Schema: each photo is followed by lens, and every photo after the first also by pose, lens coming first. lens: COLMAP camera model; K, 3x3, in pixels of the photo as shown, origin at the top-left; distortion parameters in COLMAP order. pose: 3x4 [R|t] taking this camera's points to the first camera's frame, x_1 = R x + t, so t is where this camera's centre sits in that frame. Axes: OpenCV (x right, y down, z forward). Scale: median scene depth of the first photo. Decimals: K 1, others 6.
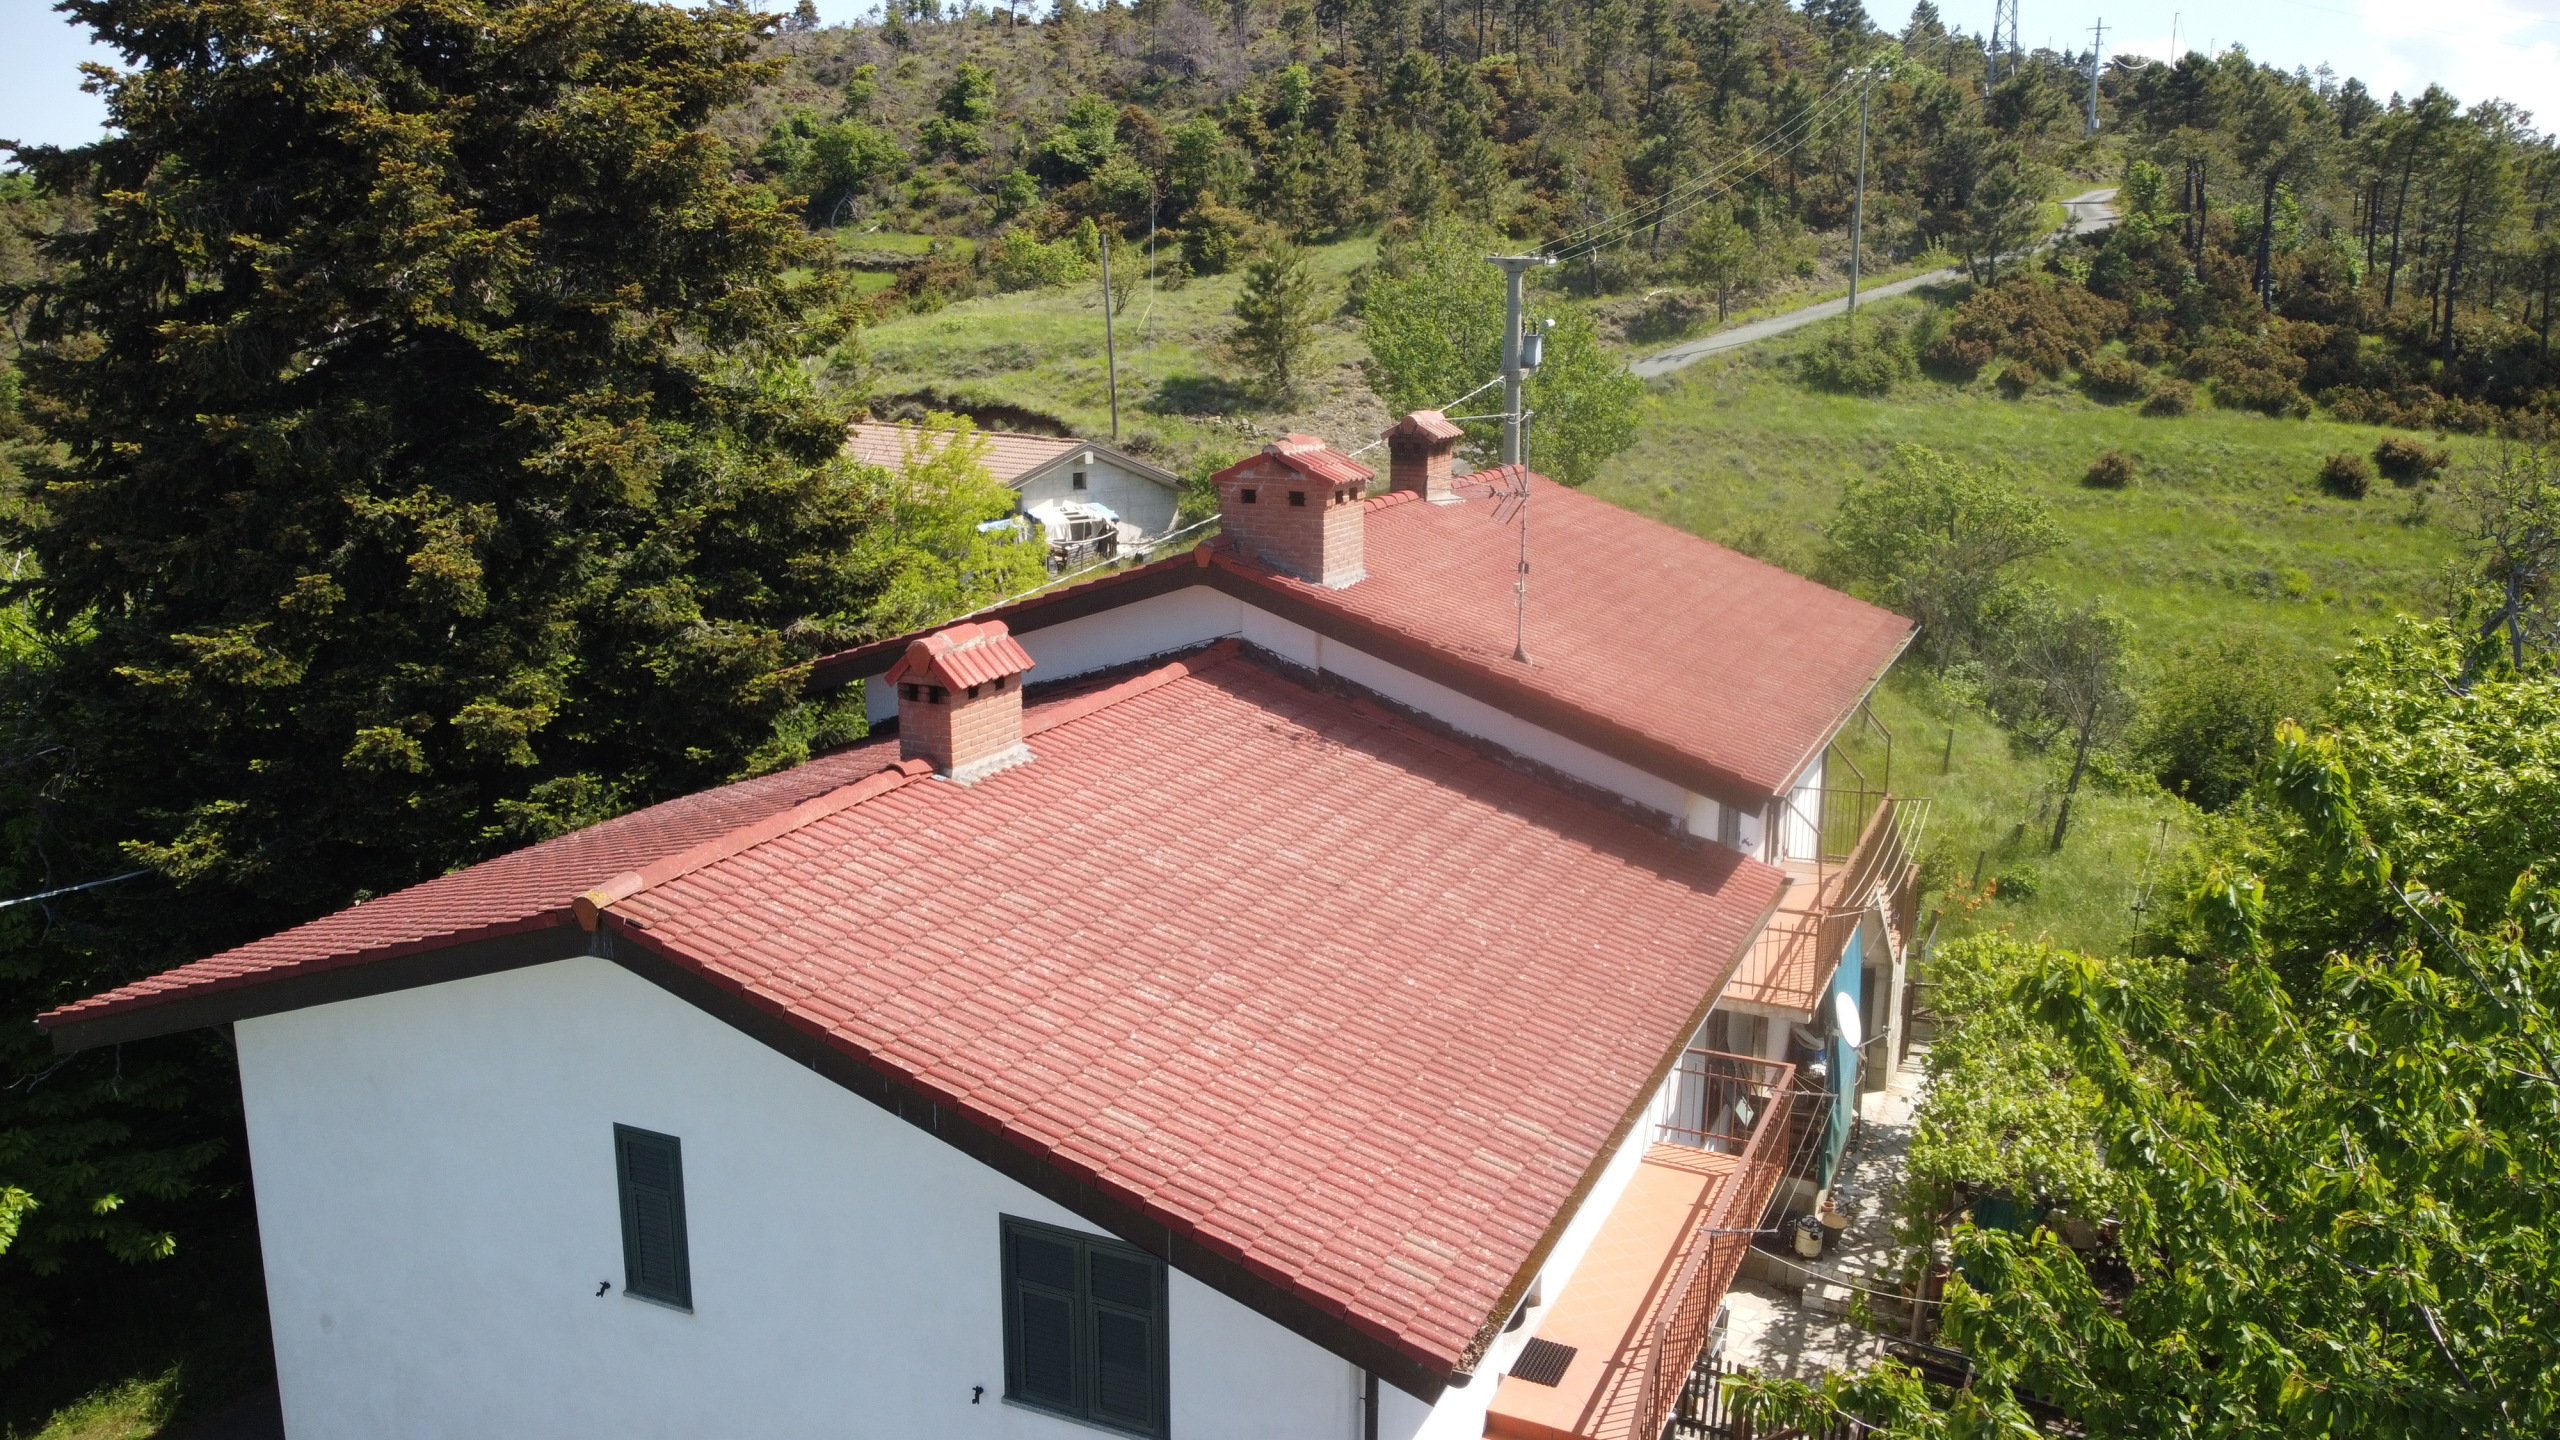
lens RADIAL K [[1935.3, 0, 1272.4], [0, 1935.3, 729.8], [0, 0, 1]] dist [-0.025811, 0.007830]
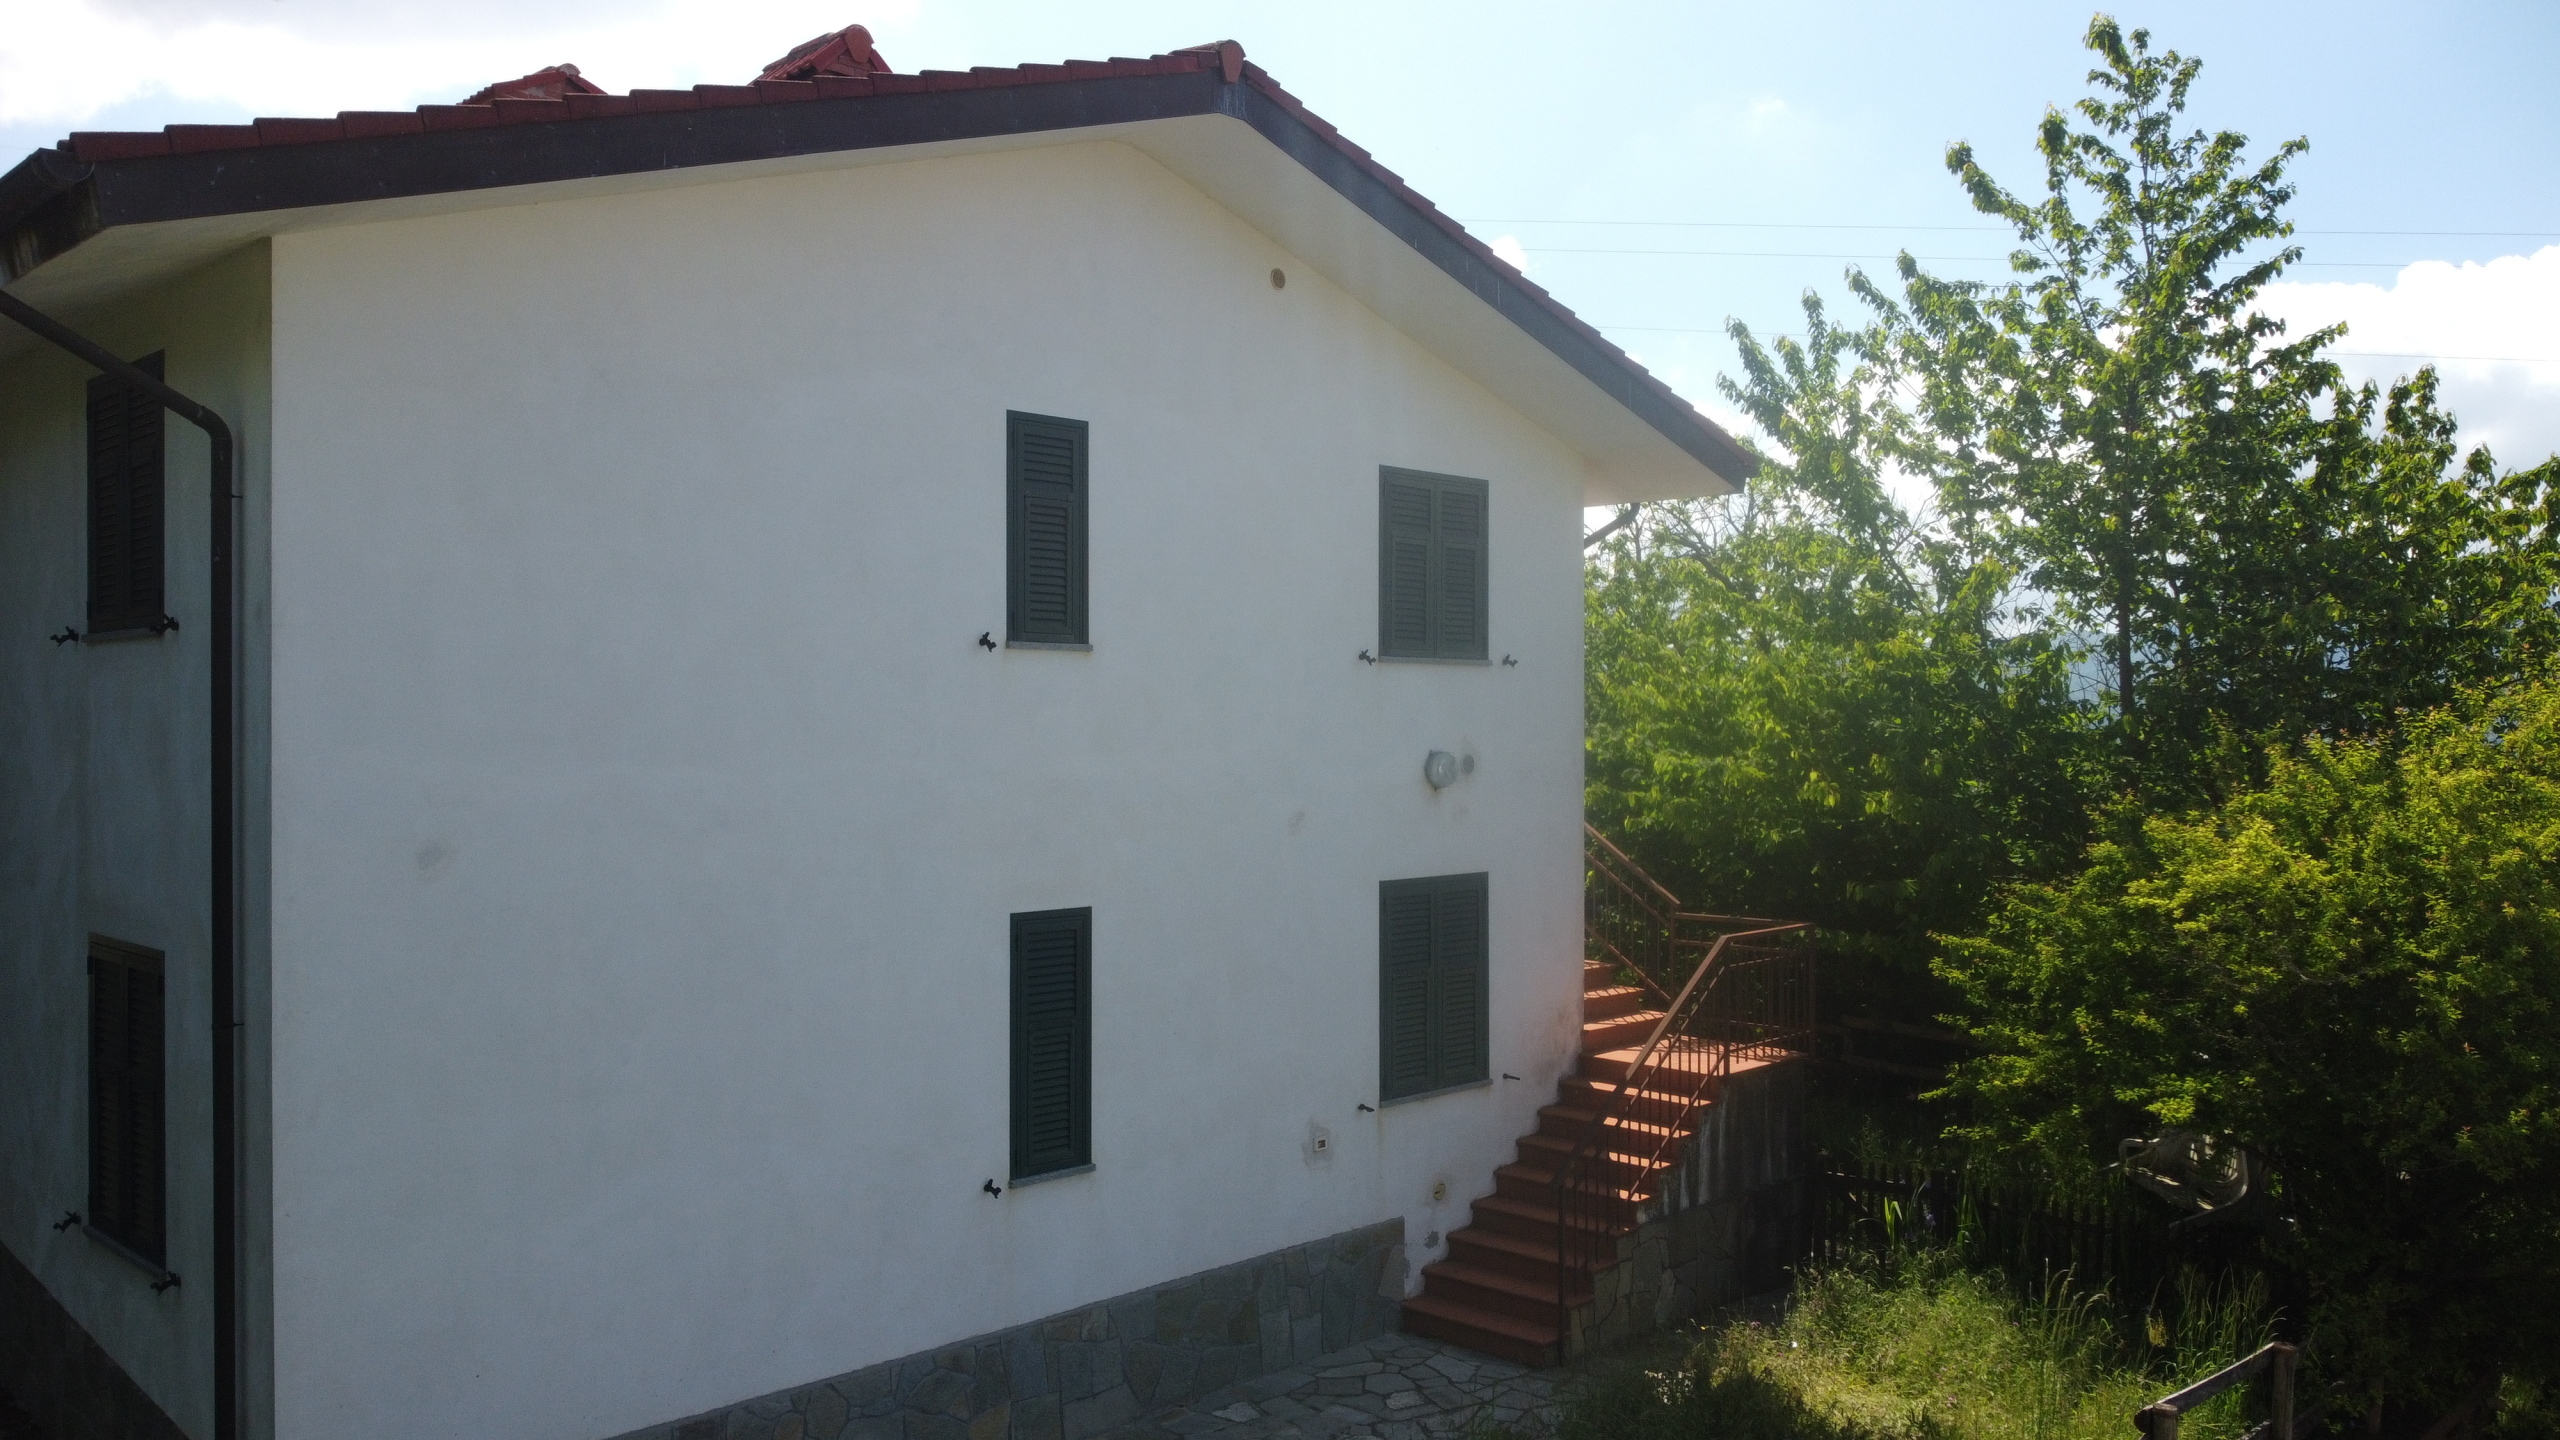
lens RADIAL K [[1935.3, 0, 1280.0], [0, 1935.3, 729.2], [0, 0, 1]] dist [-0.025811, 0.007830]
pose [[0.328194, -0.005430, 0.944595, -0.636466], [0.211907, 0.974920, -0.068021, 0.246705], [-0.920535, 0.222491, 0.321113, 0.401619]]
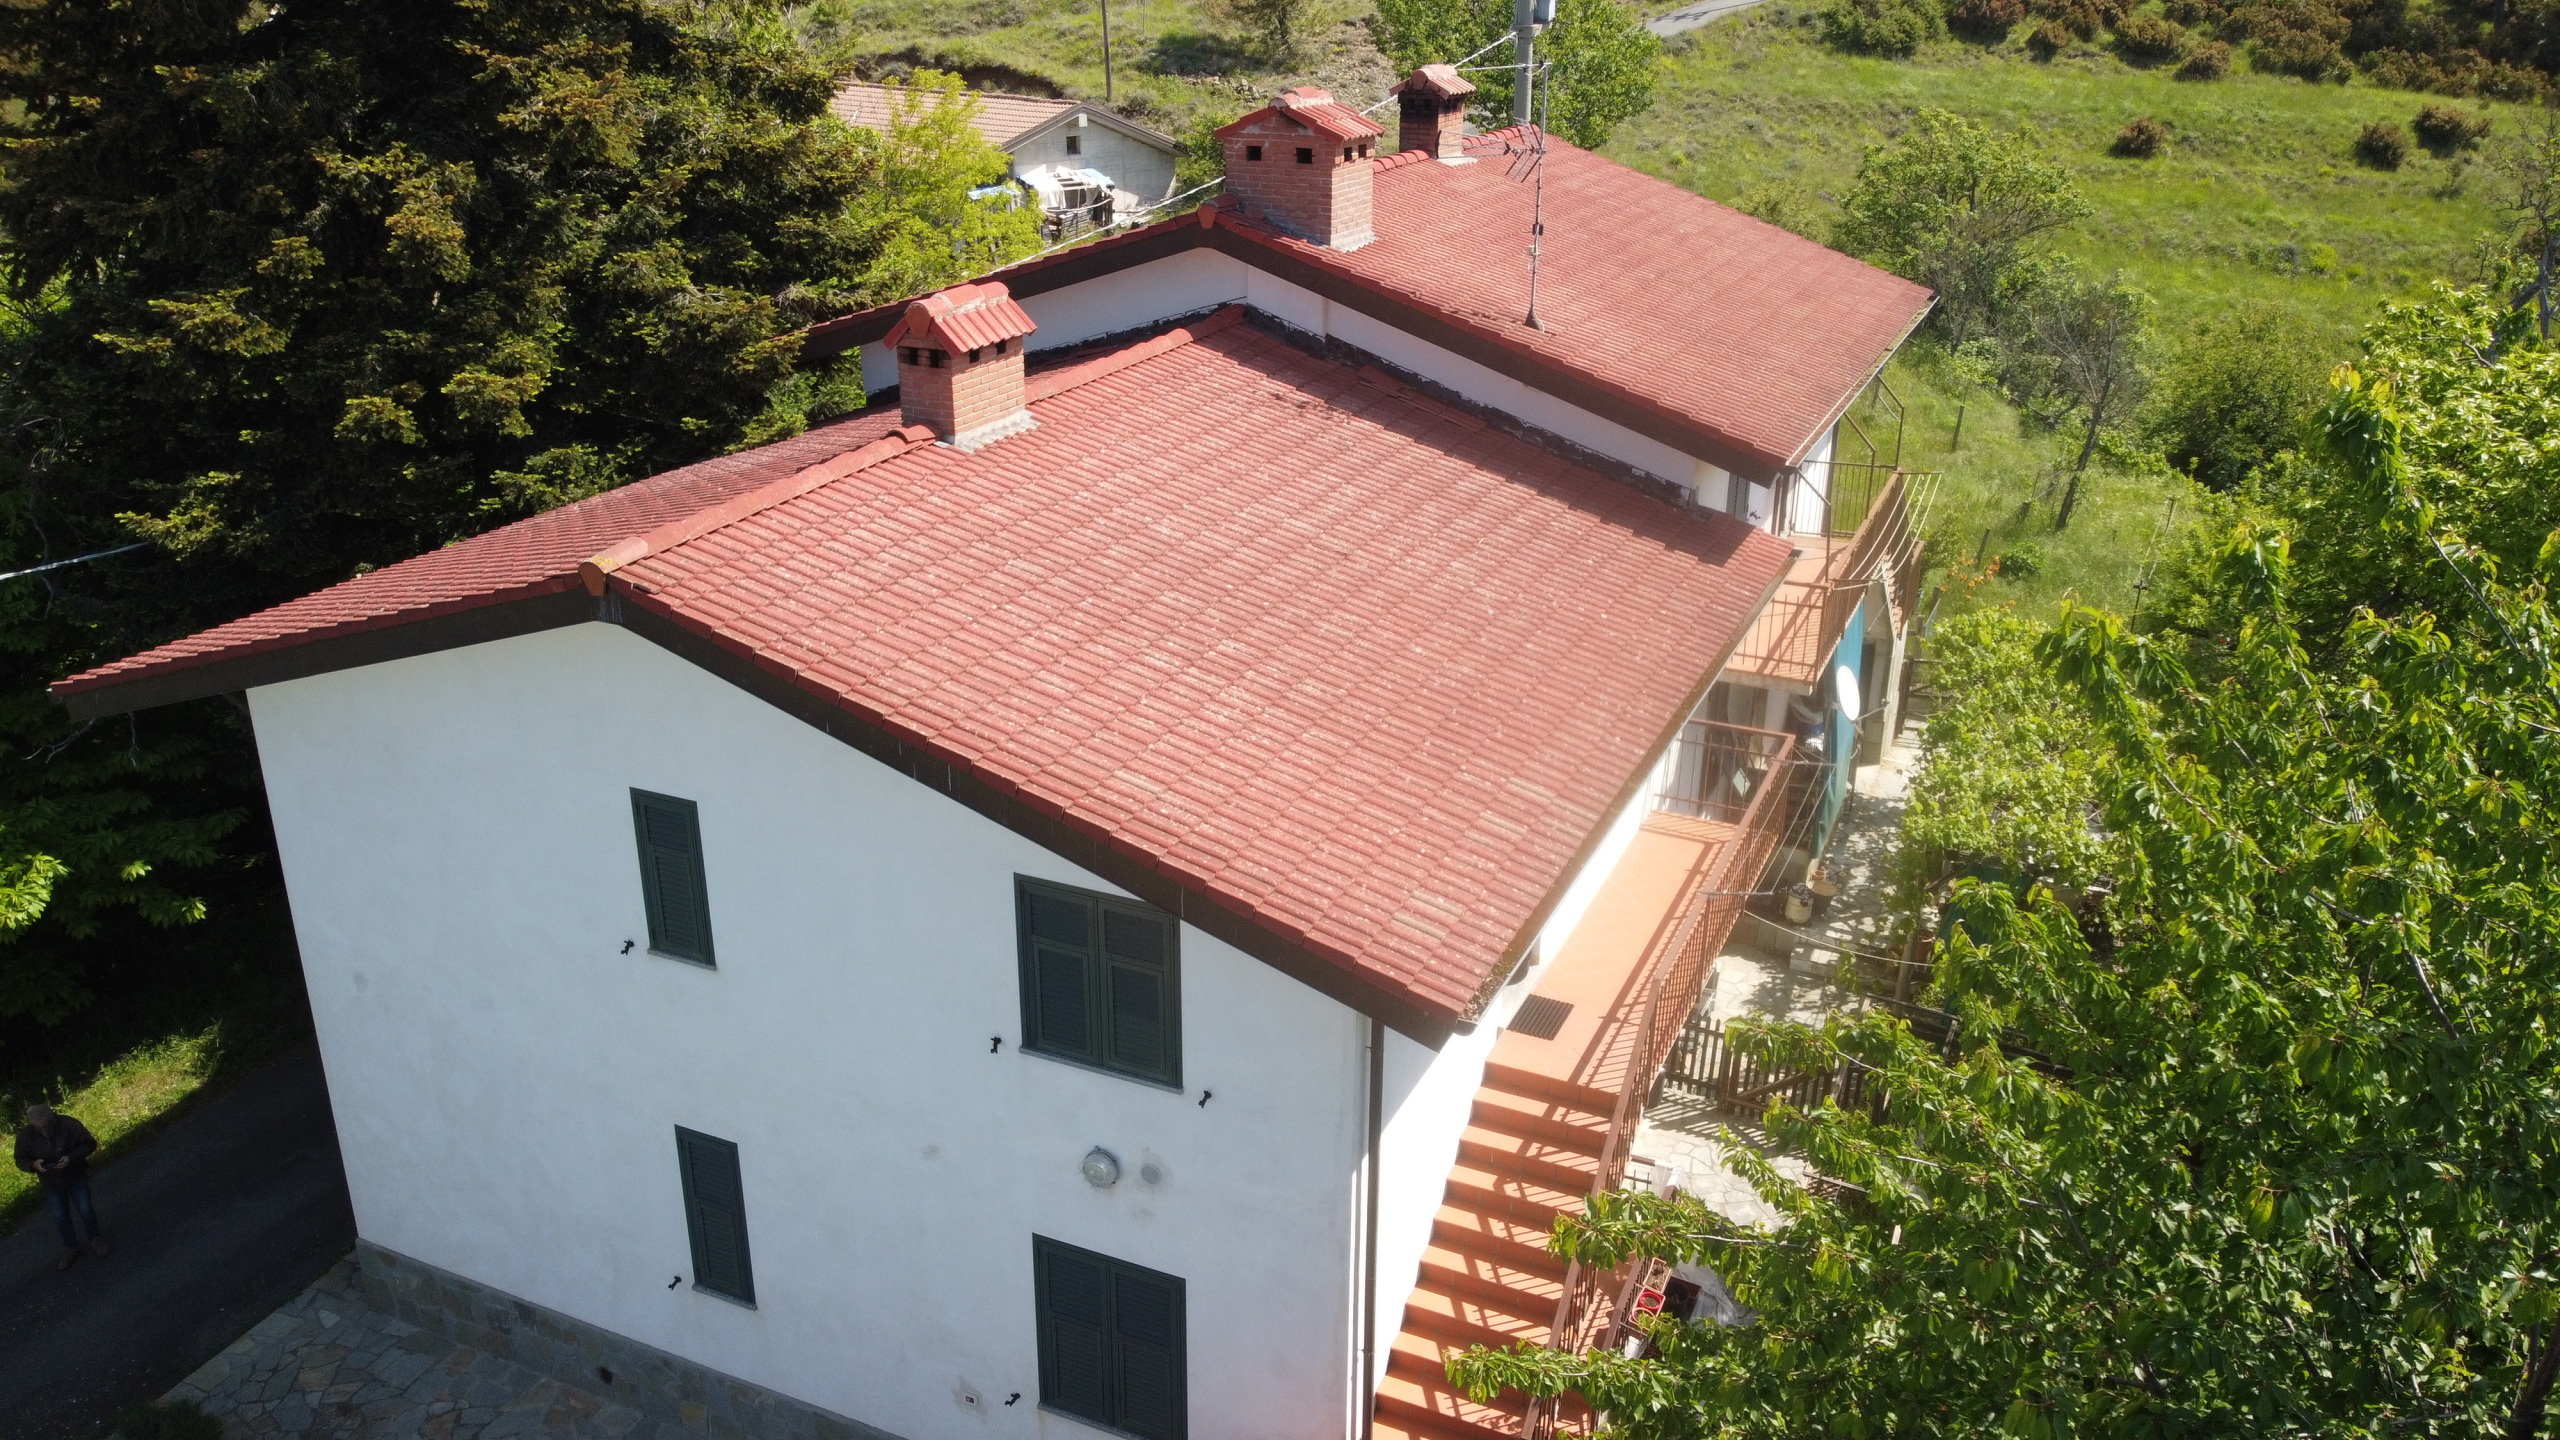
lens RADIAL K [[1935.3, 0, 1273.6], [0, 1935.3, 728.2], [0, 0, 1]] dist [-0.025811, 0.007830]
pose [[0.999997, 0.001223, 0.002217, -0.003618], [-0.001566, 0.986768, 0.162128, 0.005055], [-0.001990, -0.162131, 0.986767, 0.002558]]
